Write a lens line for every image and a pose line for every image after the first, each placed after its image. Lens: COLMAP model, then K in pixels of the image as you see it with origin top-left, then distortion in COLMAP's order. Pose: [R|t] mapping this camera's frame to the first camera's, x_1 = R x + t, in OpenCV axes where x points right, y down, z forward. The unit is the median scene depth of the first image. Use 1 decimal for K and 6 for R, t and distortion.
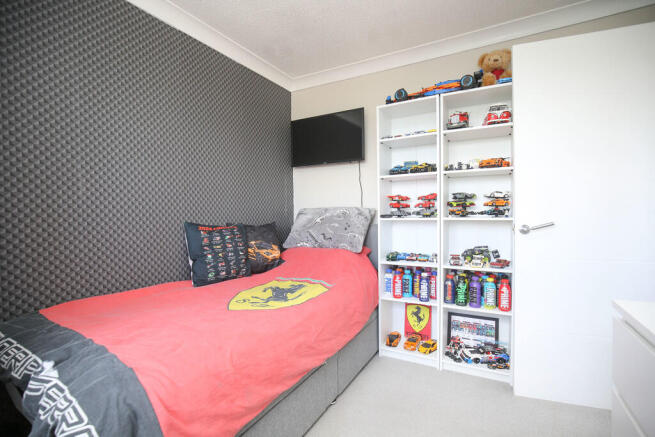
lens RADIAL K [[305.3, 0, 326.2], [0, 305.3, 220.6], [0, 0, 1]] dist [-0.025148, -0.000204]
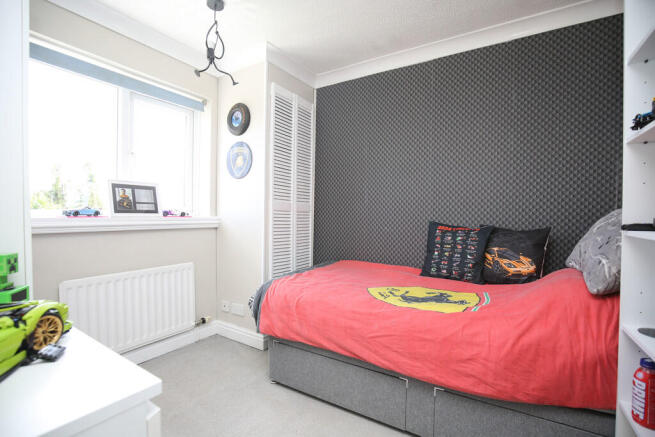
lens RADIAL K [[305.3, 0, 326.2], [0, 305.3, 220.6], [0, 0, 1]] dist [-0.025148, -0.000204]
pose [[-0.043309, 0.037761, -0.998348, 0.705795], [-0.026683, 0.998885, 0.038939, -0.031882], [0.998705, 0.028326, -0.042253, 0.613493]]
